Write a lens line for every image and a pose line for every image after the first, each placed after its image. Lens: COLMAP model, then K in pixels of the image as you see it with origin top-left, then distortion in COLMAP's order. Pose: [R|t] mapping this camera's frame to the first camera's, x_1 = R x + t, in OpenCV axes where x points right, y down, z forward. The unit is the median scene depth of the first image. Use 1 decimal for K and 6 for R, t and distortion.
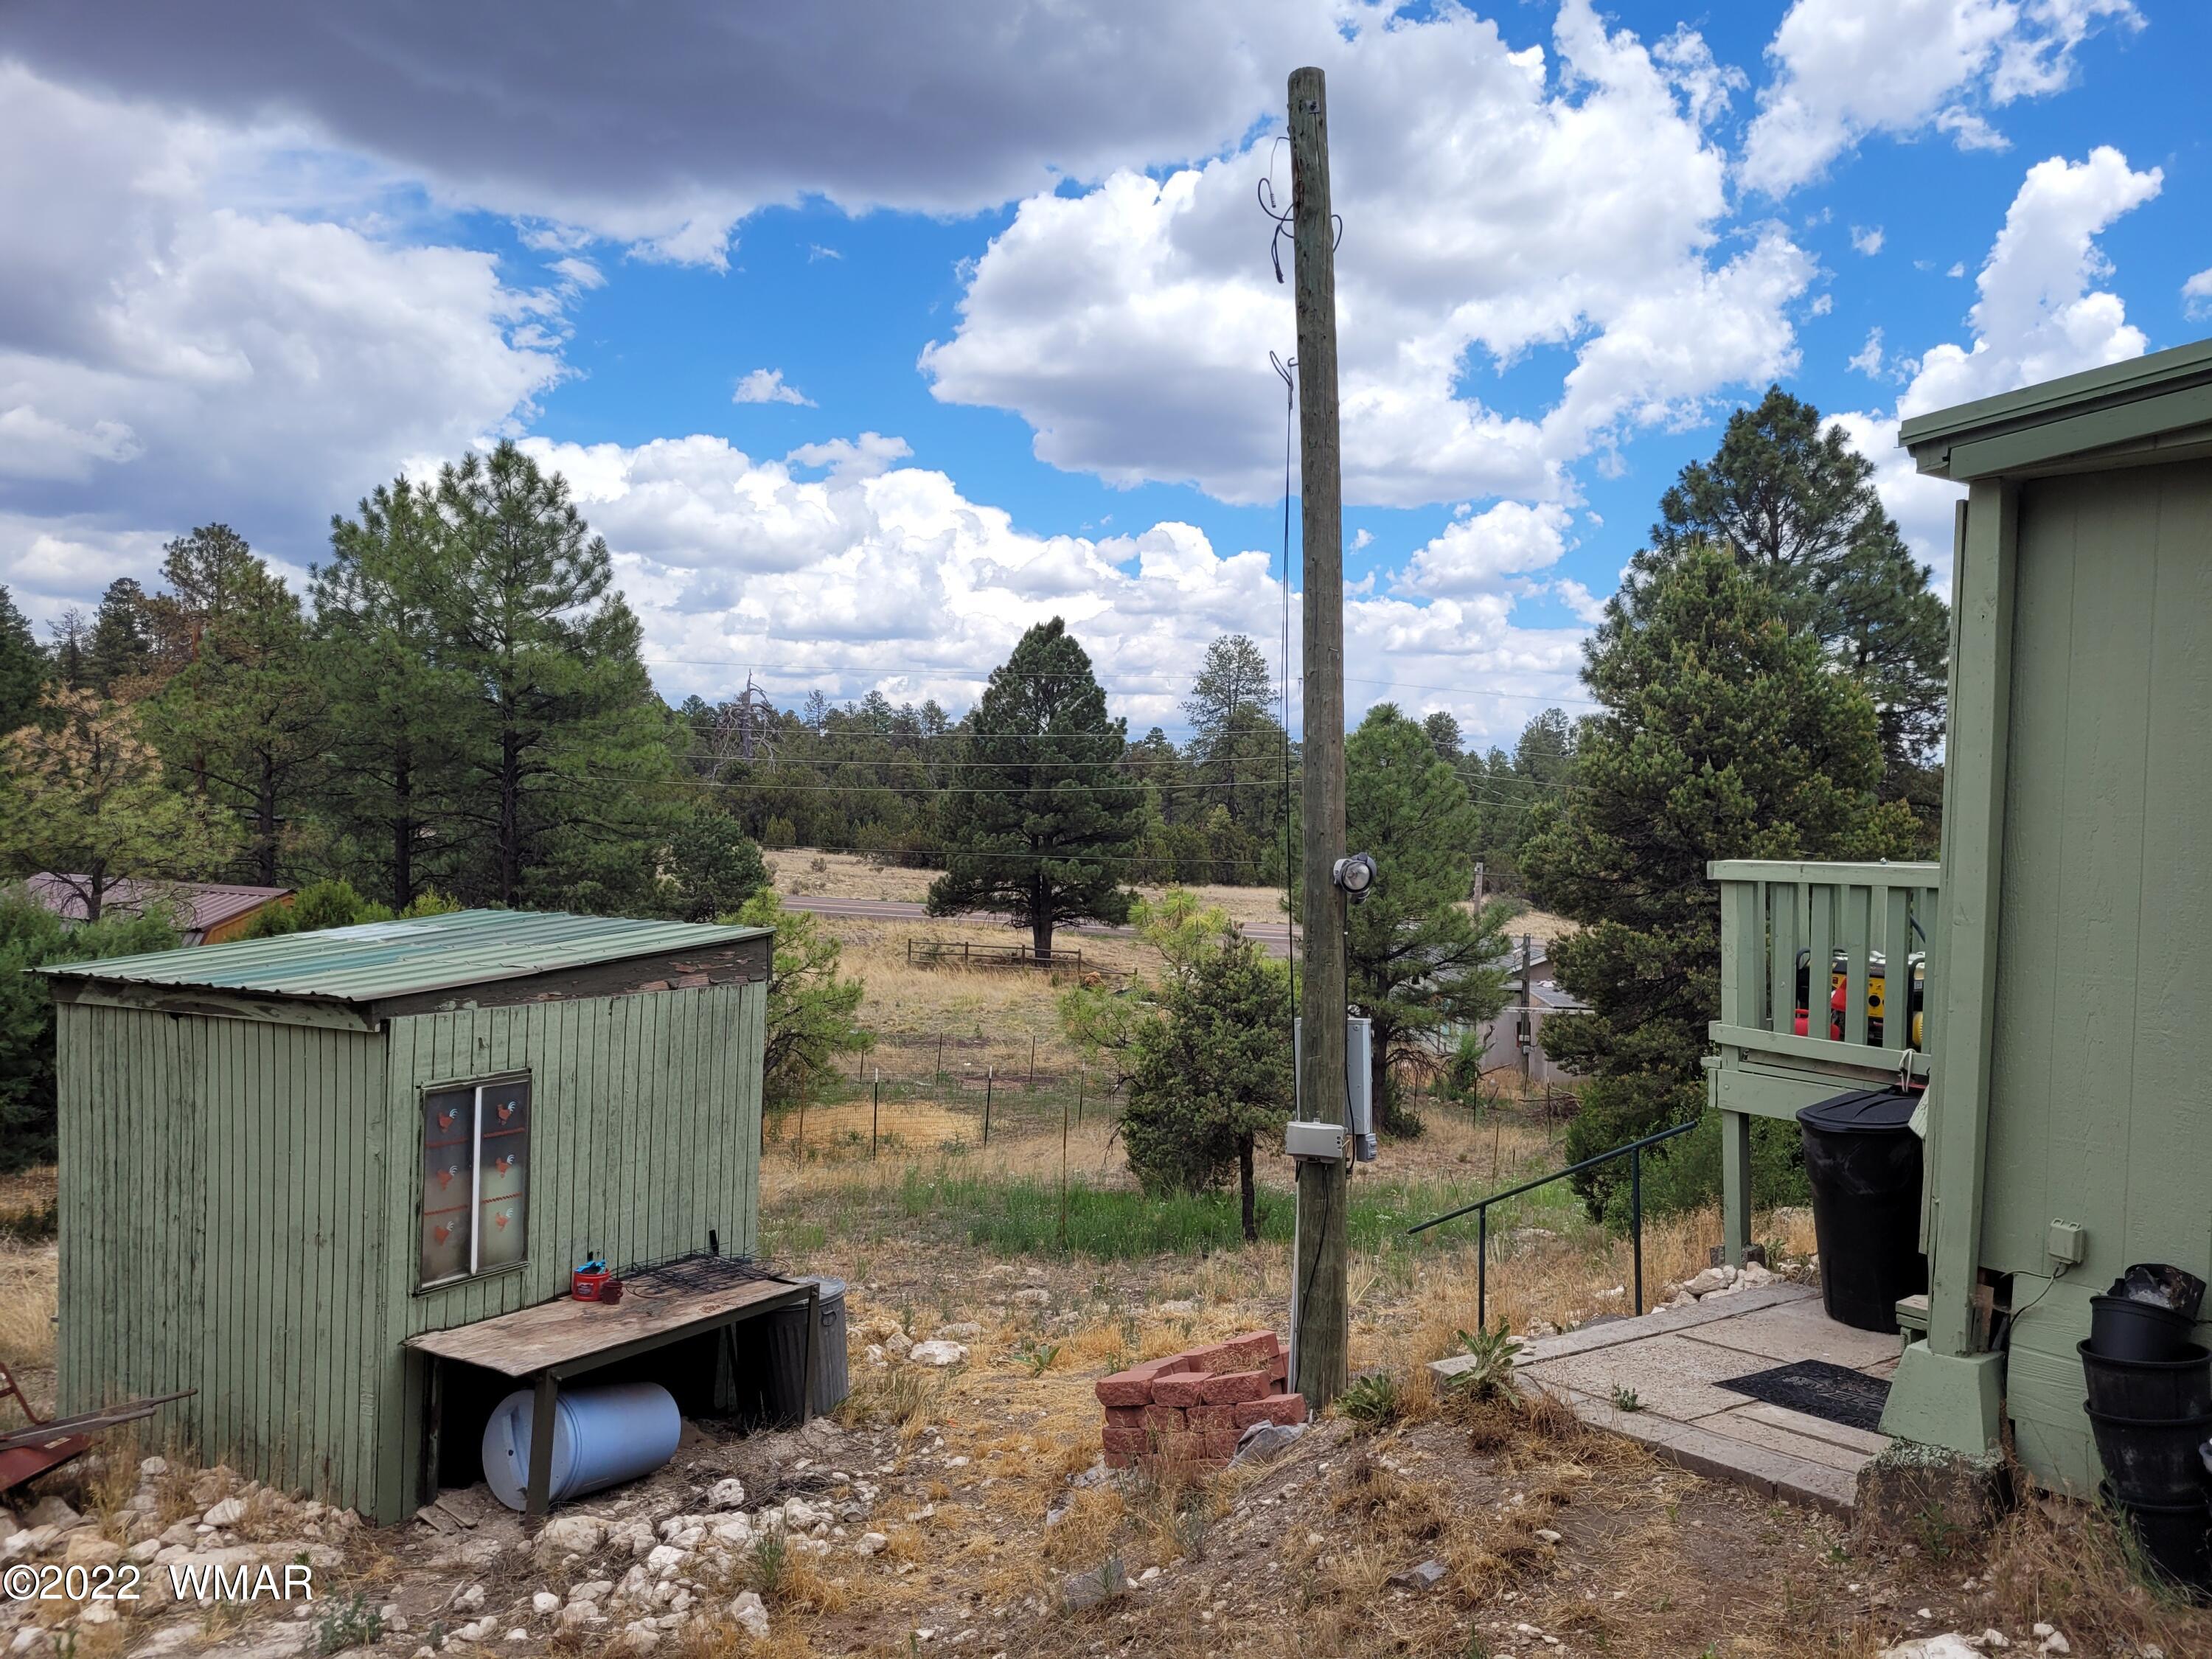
lens RADIAL K [[1672.5, 0, 1118.1], [0, 1672.5, 844.5], [0, 0, 1]] dist [0.049661, -0.023287]
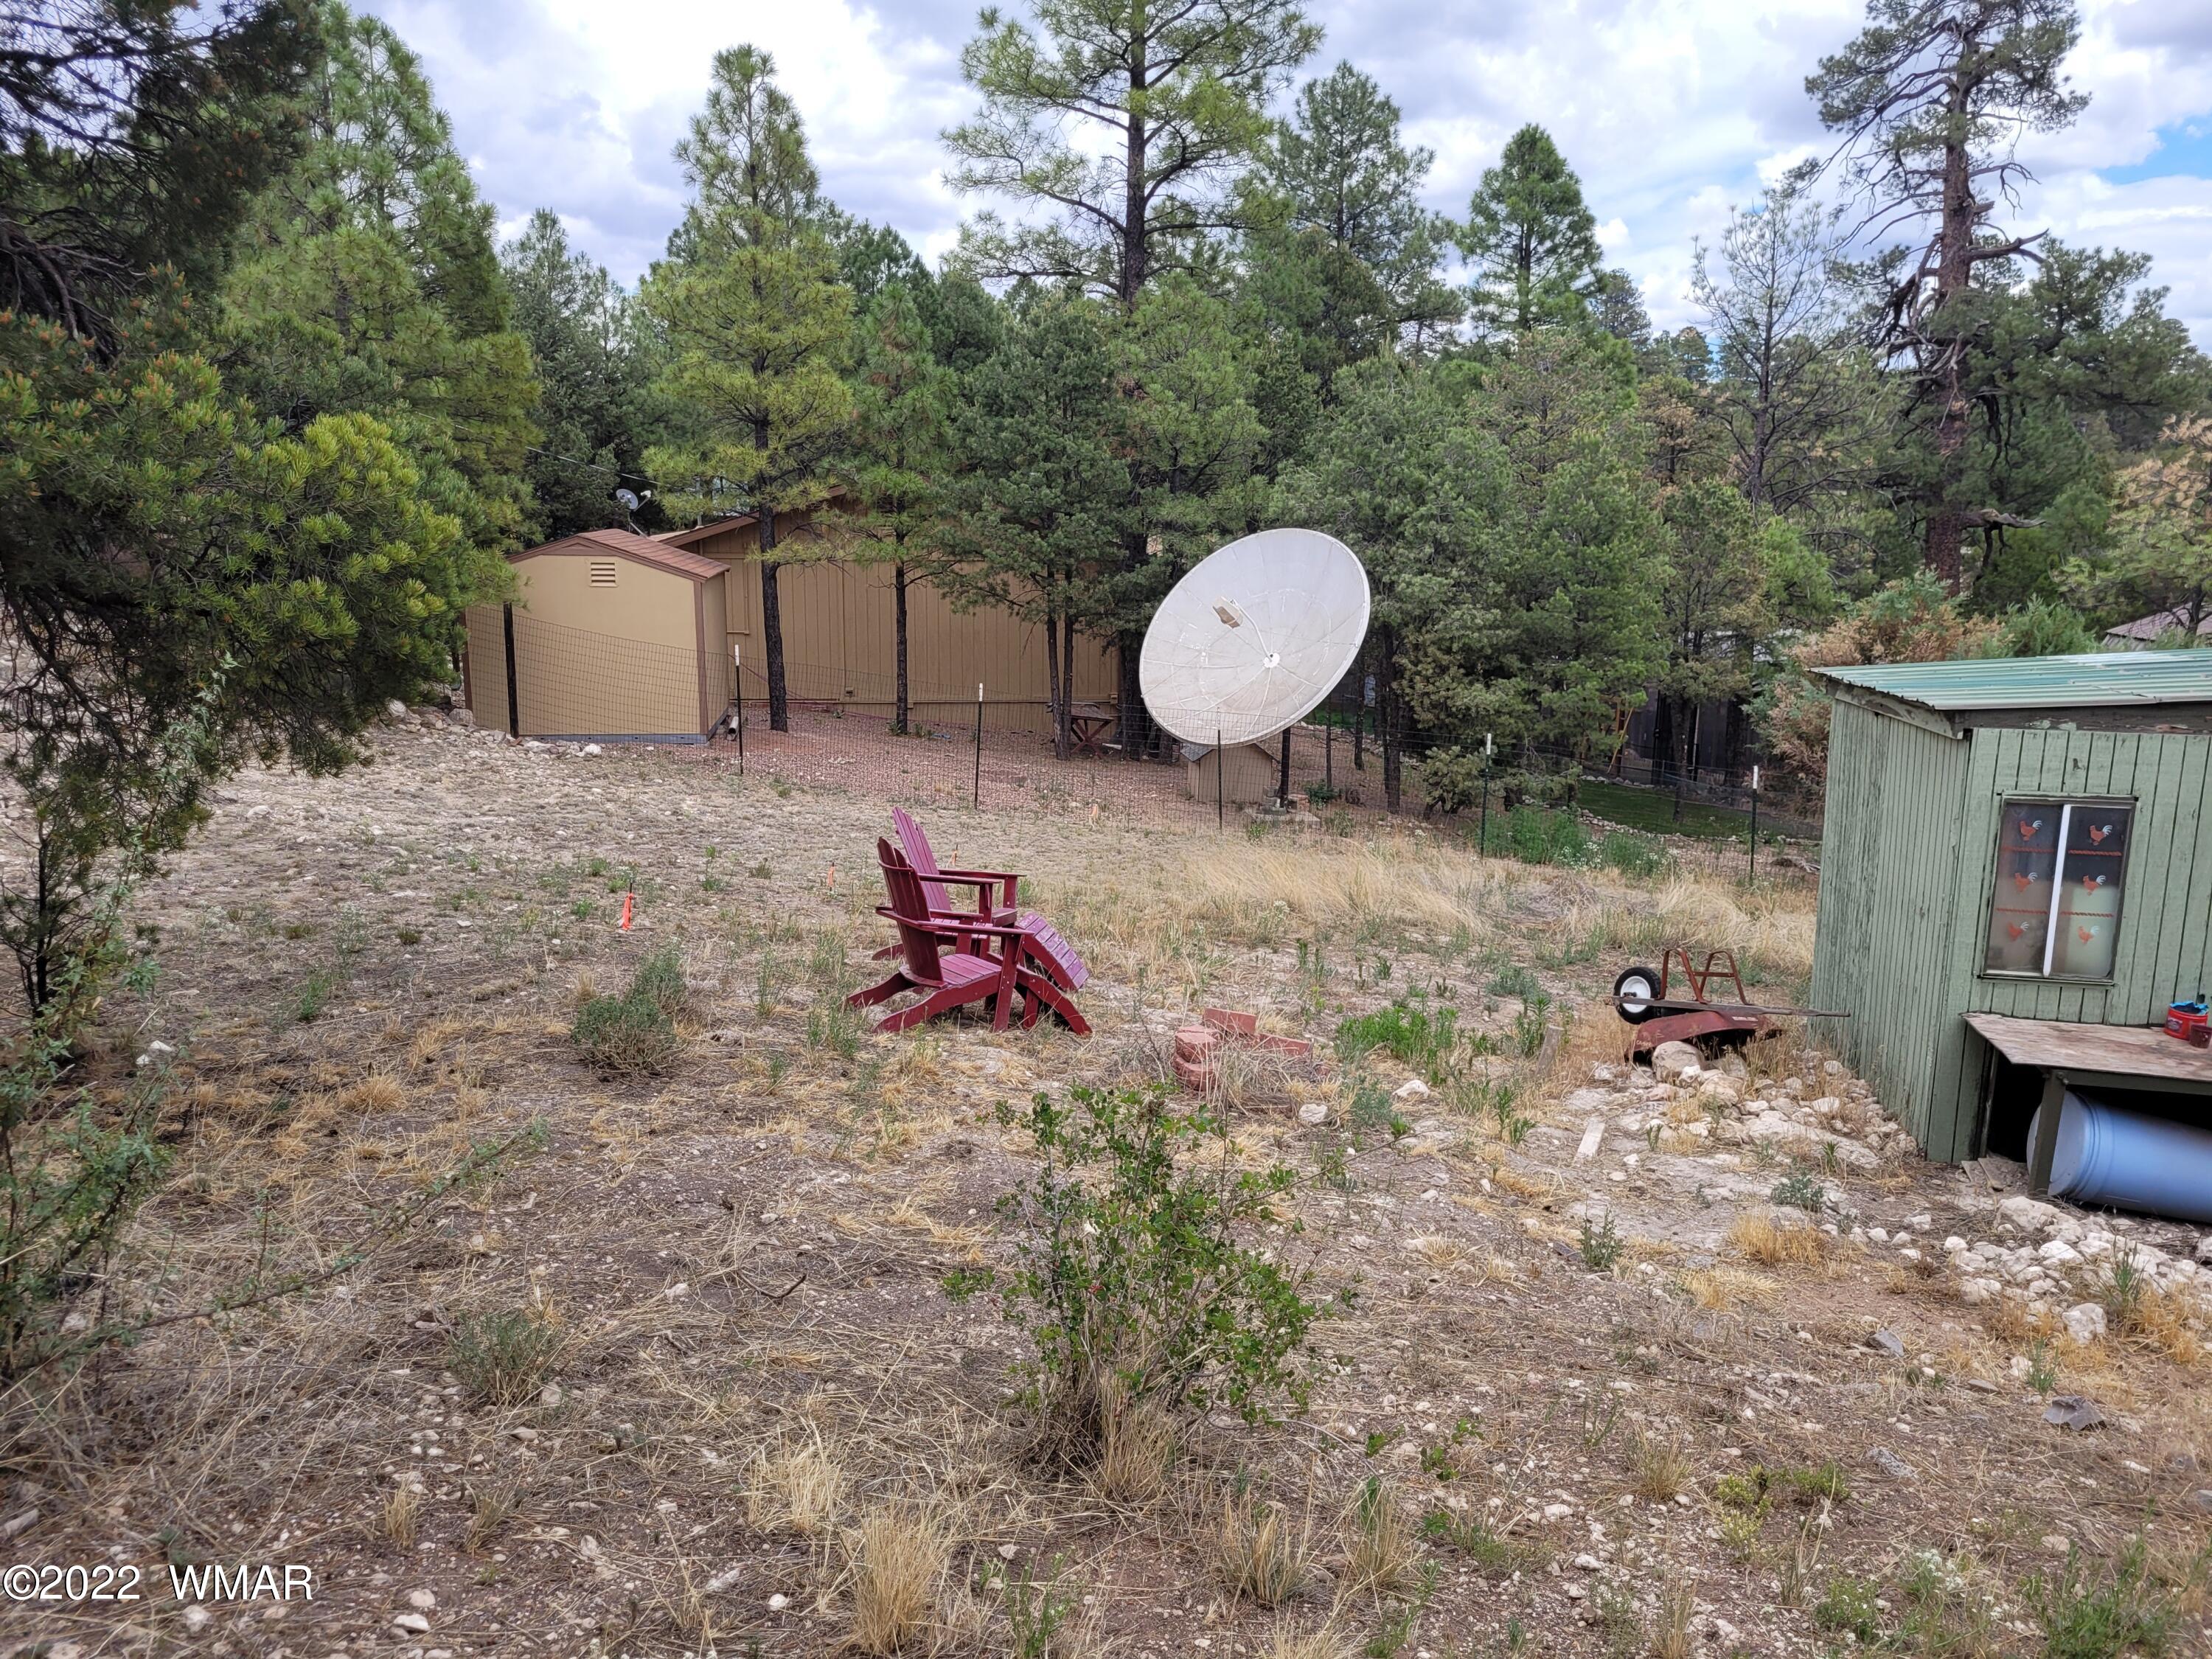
lens RADIAL K [[1672.5, 0, 1160.6], [0, 1672.5, 823.5], [0, 0, 1]] dist [0.049661, -0.023287]
pose [[0.384026, 0.149643, -0.911115, 0.099753], [-0.017668, 0.987790, 0.154789, 0.000491], [0.923153, -0.043345, 0.381981, 0.019543]]
